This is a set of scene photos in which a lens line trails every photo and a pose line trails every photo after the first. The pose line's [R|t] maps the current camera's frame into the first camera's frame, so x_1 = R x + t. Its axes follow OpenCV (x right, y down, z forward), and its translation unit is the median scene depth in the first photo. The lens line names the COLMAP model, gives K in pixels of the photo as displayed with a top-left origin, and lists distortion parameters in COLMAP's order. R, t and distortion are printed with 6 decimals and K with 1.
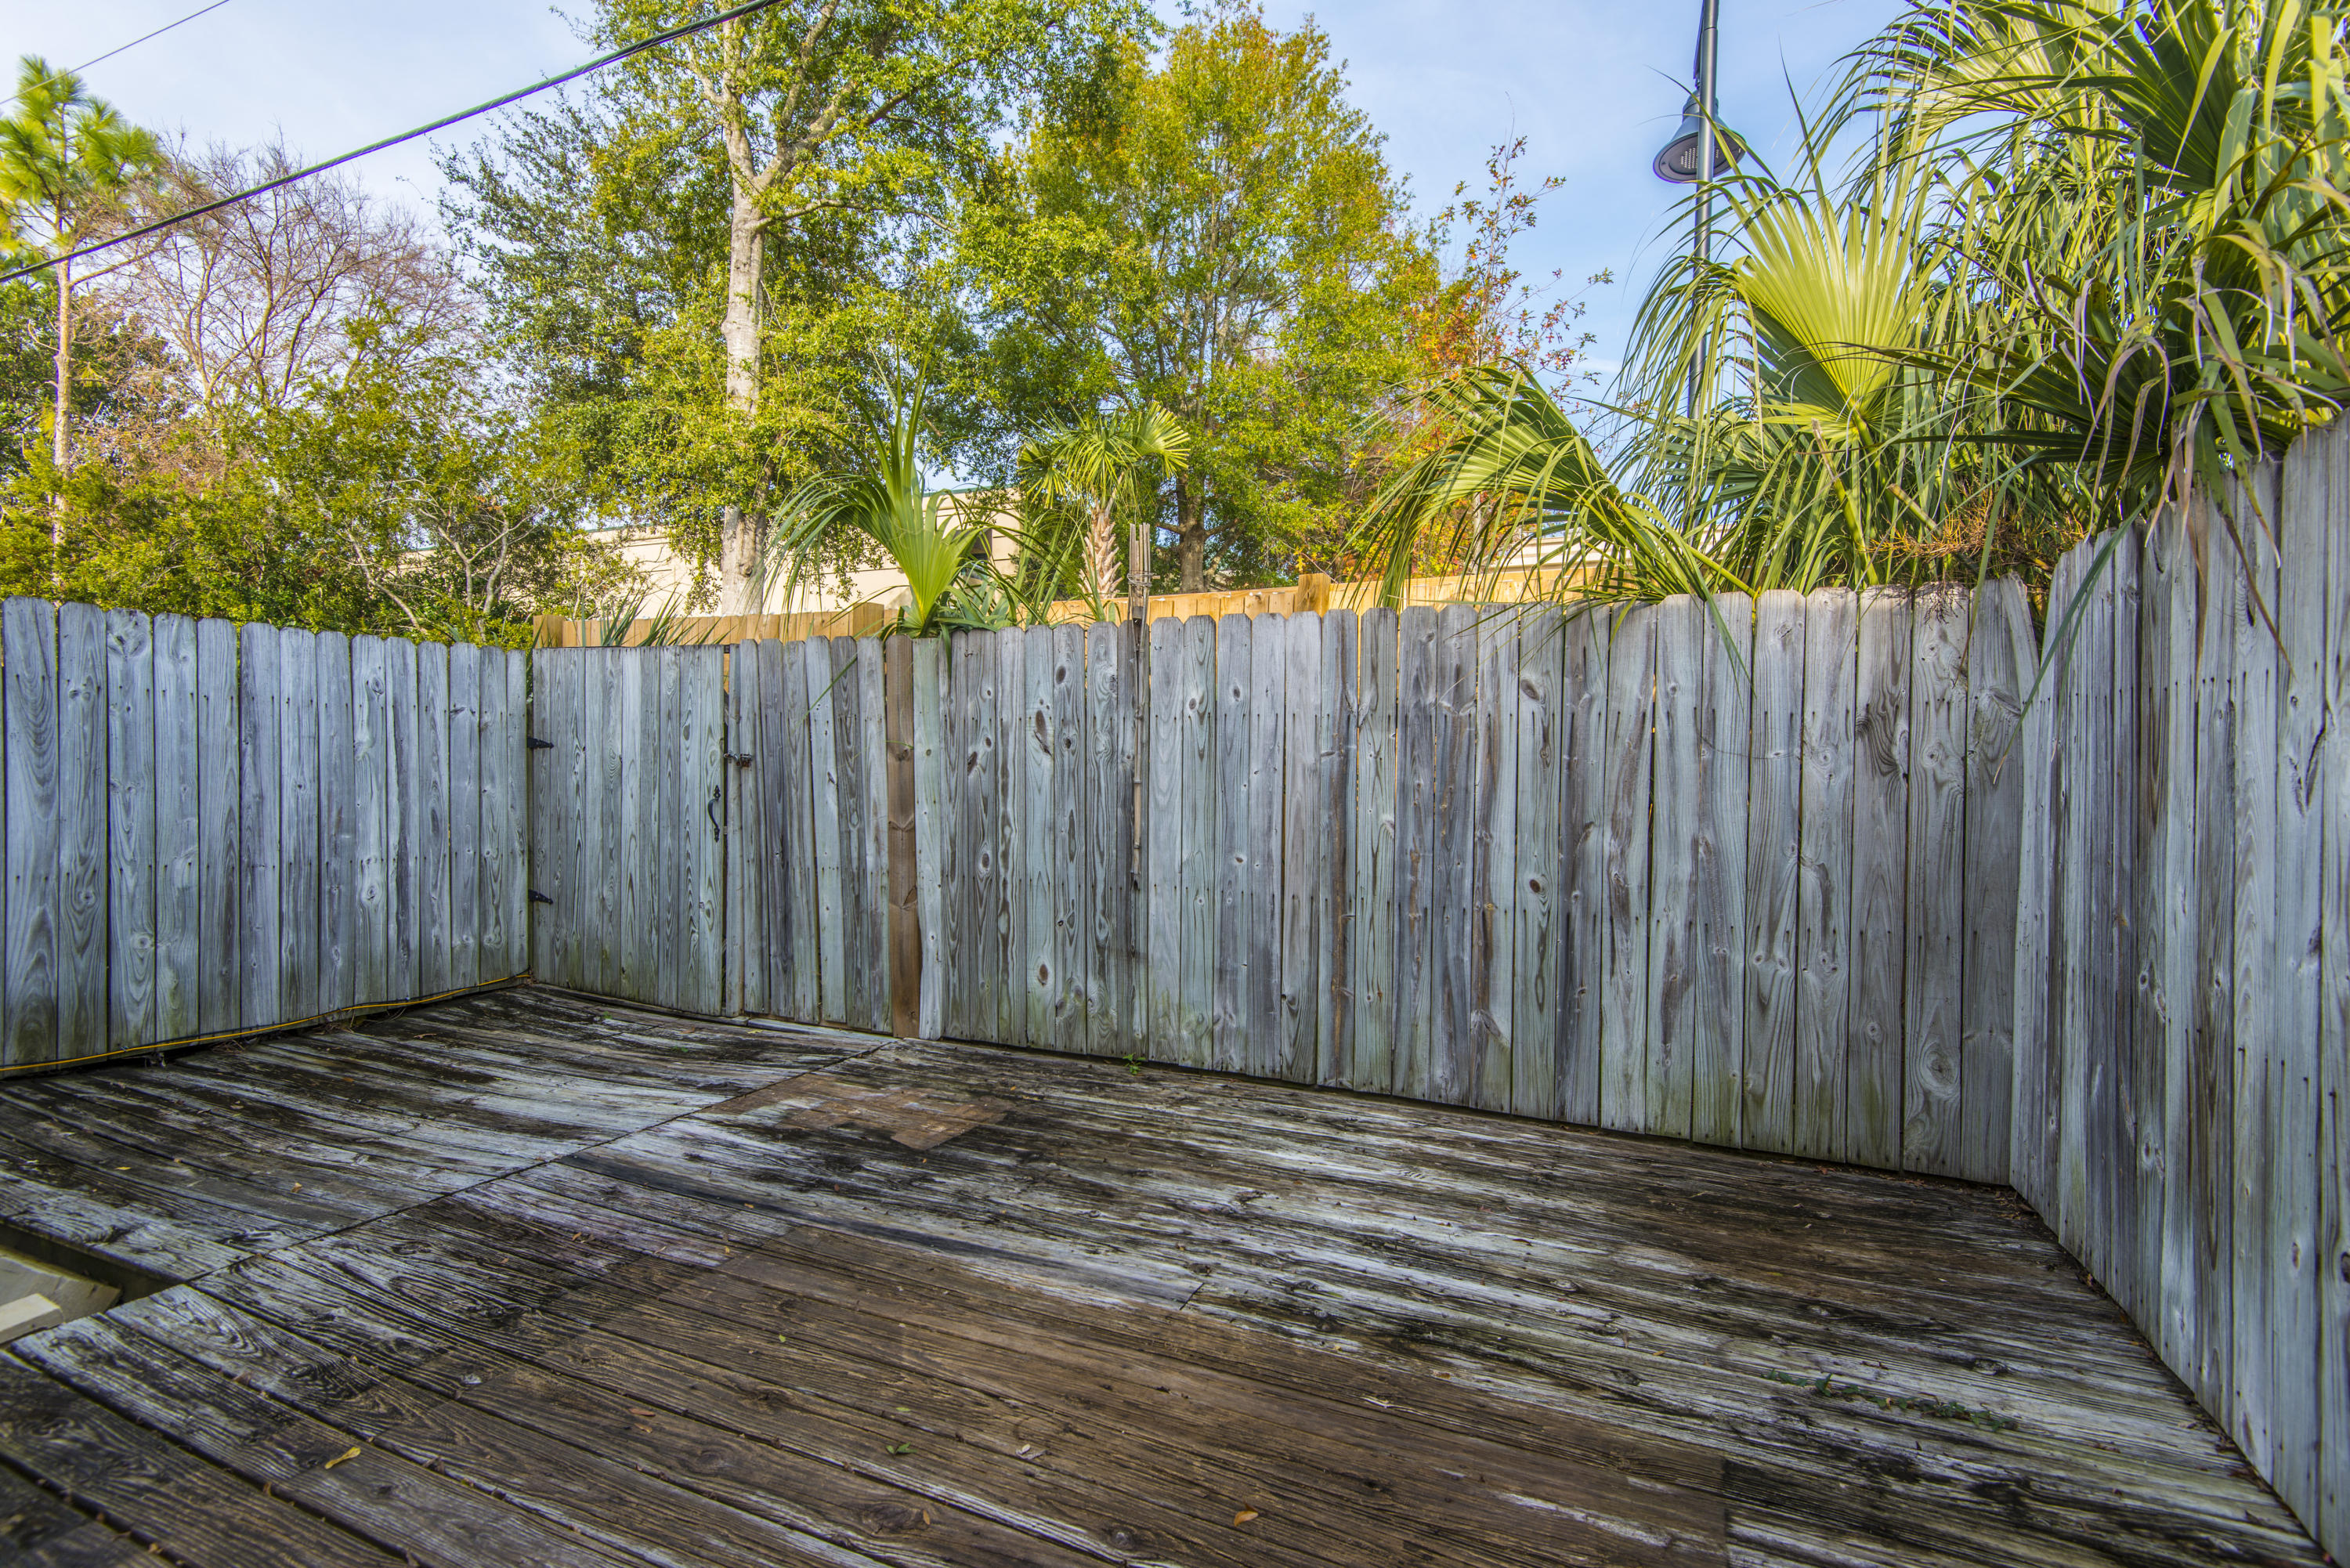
lens RADIAL K [[1059.4, 0, 1185.1], [0, 1059.4, 778.4], [0, 0, 1]] dist [0.028580, -0.013684]
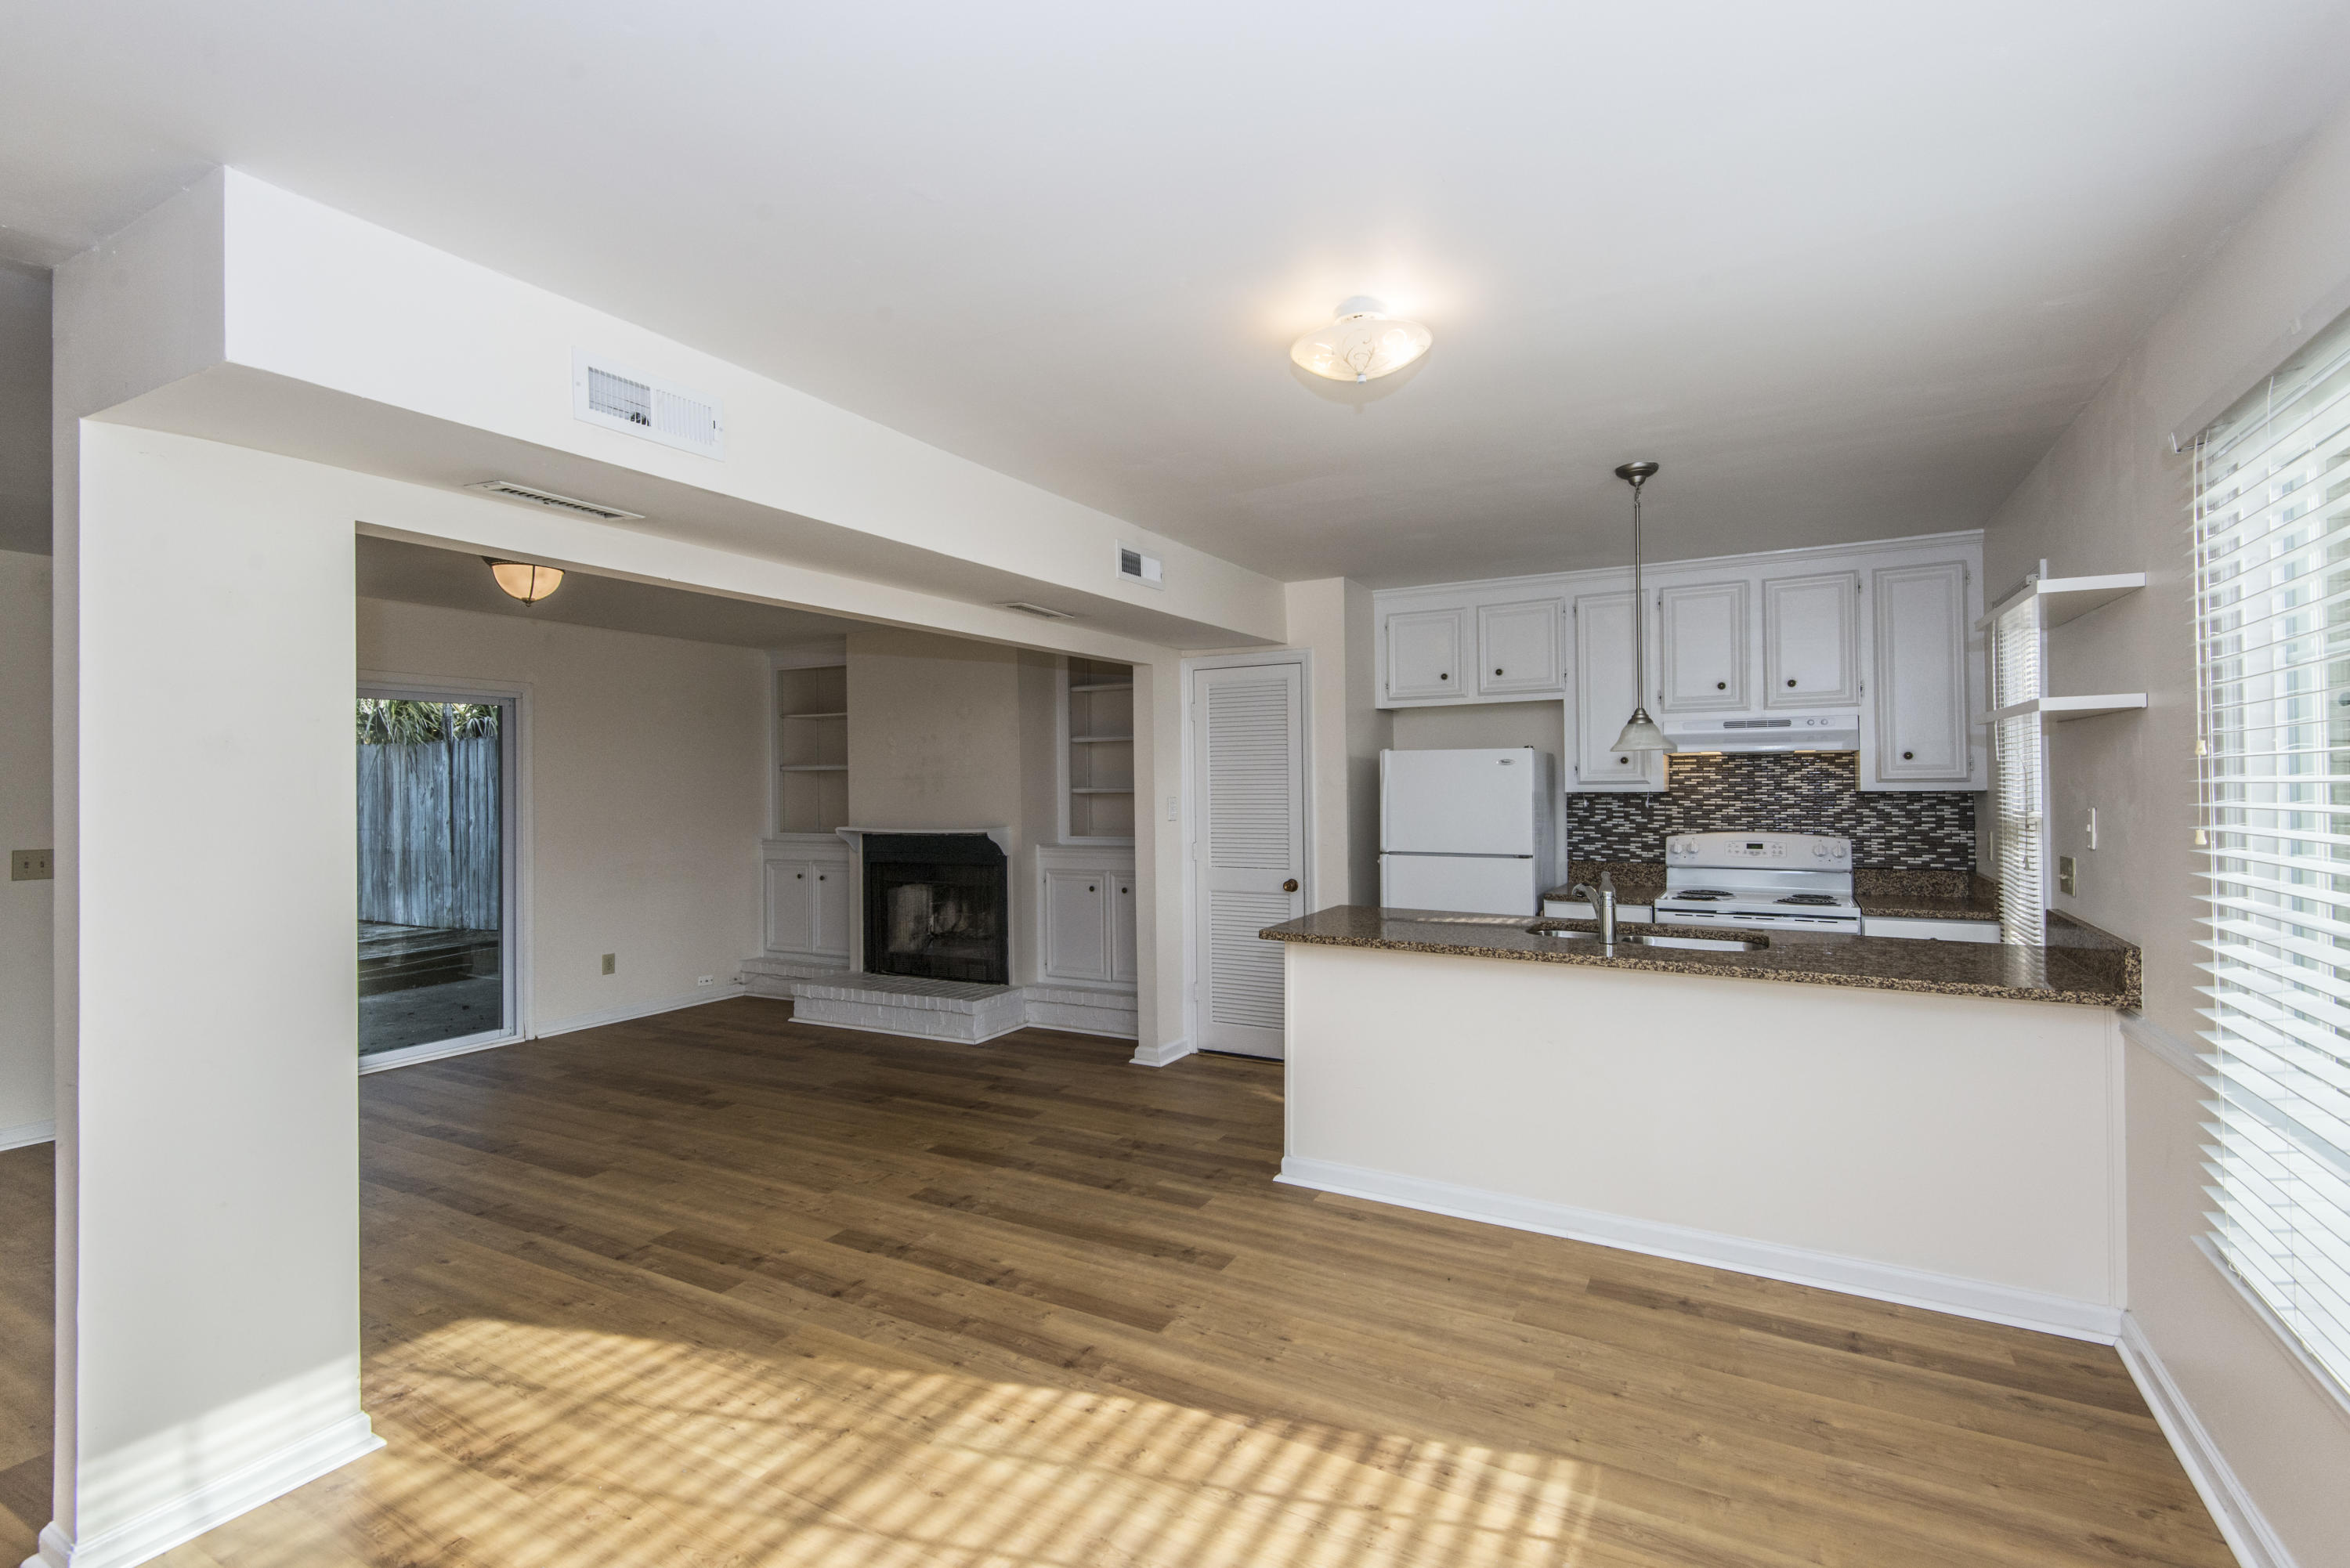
lens RADIAL K [[1059.4, 0, 1185.8], [0, 1059.4, 779.8], [0, 0, 1]] dist [0.028580, -0.013684]
pose [[0.069806, -0.003973, 0.997553, -2.307932], [0.030663, 0.999528, 0.001836, 0.001549], [-0.997089, 0.030459, 0.069894, -1.830146]]
